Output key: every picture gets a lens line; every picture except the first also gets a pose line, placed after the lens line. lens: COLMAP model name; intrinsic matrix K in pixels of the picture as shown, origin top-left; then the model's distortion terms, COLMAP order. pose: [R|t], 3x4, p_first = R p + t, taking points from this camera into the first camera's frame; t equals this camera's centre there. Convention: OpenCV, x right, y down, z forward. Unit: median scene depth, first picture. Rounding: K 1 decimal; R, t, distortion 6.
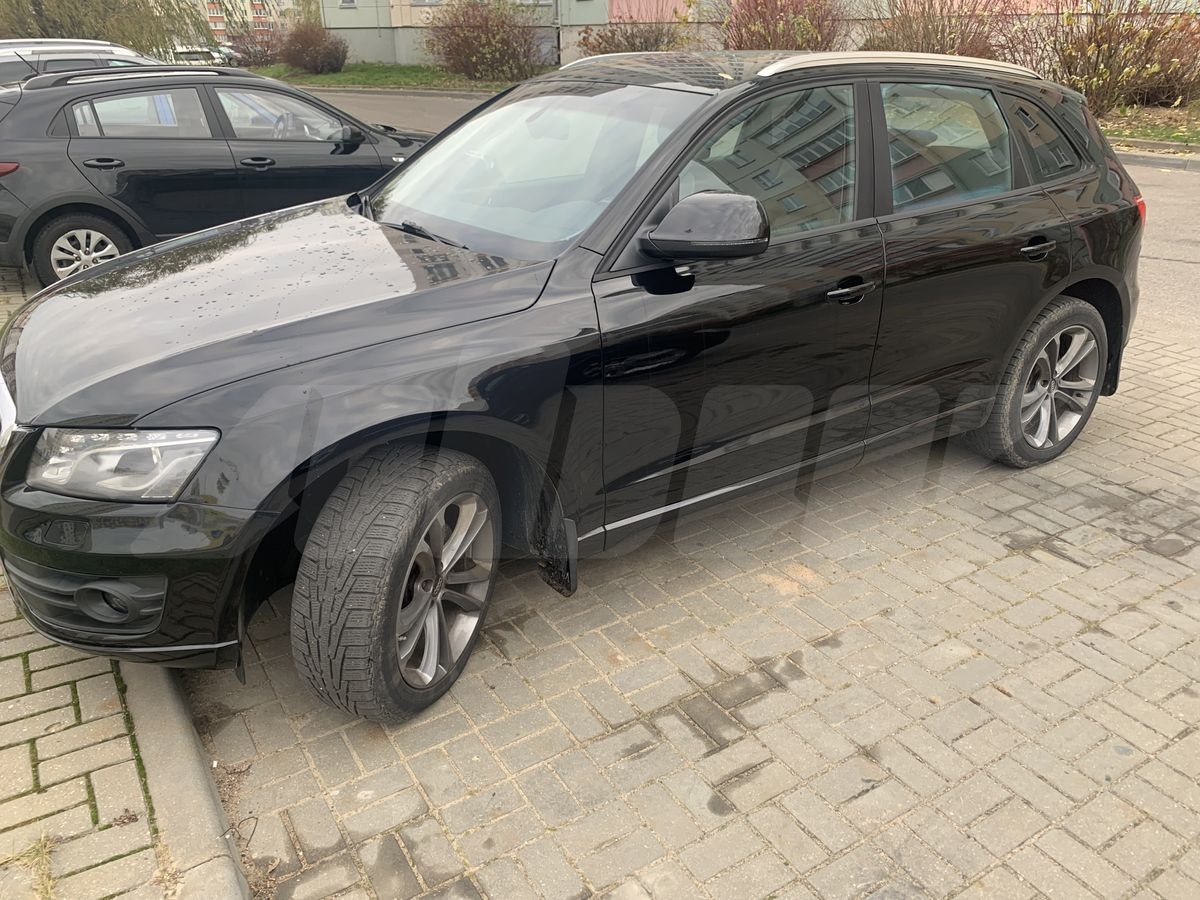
lens RADIAL K [[907.5, 0, 600.1], [0, 907.5, 450.6], [0, 0, 1]] dist [0.002384, -0.009387]
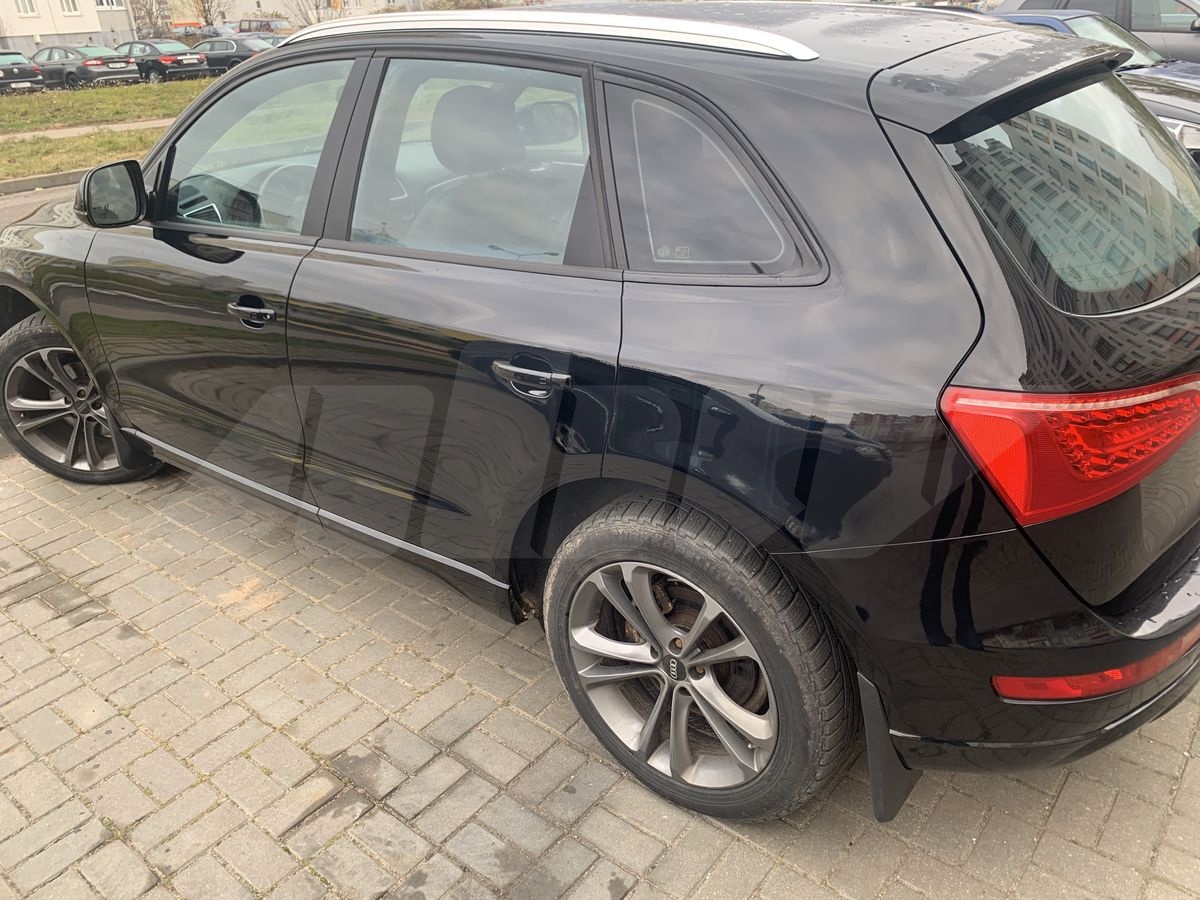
lens RADIAL K [[907.5, 0, 599.0], [0, 907.5, 448.8], [0, 0, 1]] dist [0.002384, -0.009387]
pose [[0.341677, 0.406351, -0.847429, 1.019206], [-0.348577, 0.892174, 0.287263, -0.370472], [0.872784, 0.197243, 0.446480, 0.833320]]
